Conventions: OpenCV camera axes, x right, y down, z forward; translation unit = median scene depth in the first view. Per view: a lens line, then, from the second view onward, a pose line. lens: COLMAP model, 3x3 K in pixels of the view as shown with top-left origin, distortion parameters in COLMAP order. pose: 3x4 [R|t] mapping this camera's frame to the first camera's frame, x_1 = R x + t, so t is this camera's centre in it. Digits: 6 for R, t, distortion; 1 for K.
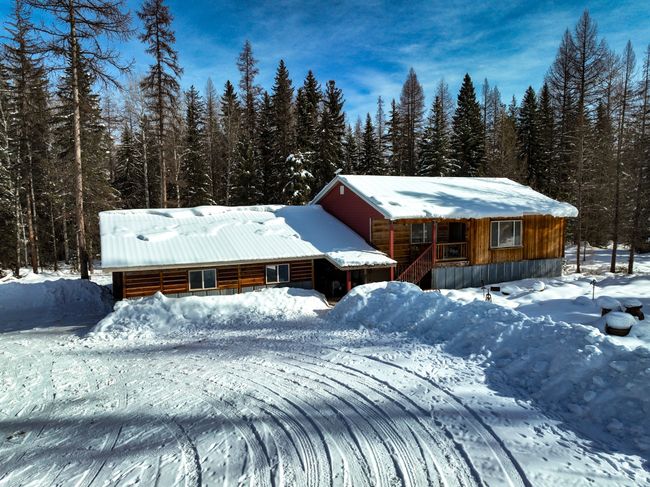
lens RADIAL K [[466.8, 0, 332.4], [0, 466.8, 244.2], [0, 0, 1]] dist [0.004807, -0.000404]
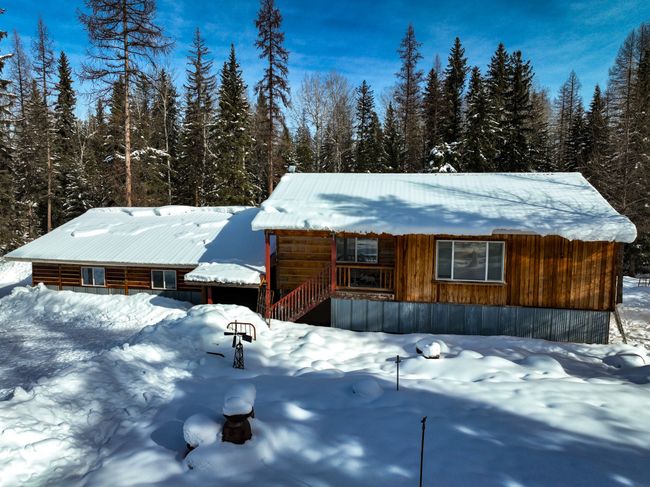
lens RADIAL K [[474.0, 0, 323.5], [0, 474.0, 241.6], [0, 0, 1]] dist [0.020087, -0.002604]
pose [[0.802050, 0.072022, -0.592898, 0.586499], [-0.068765, 0.997237, 0.028115, -0.052458], [0.593285, 0.018221, 0.804786, 0.341723]]
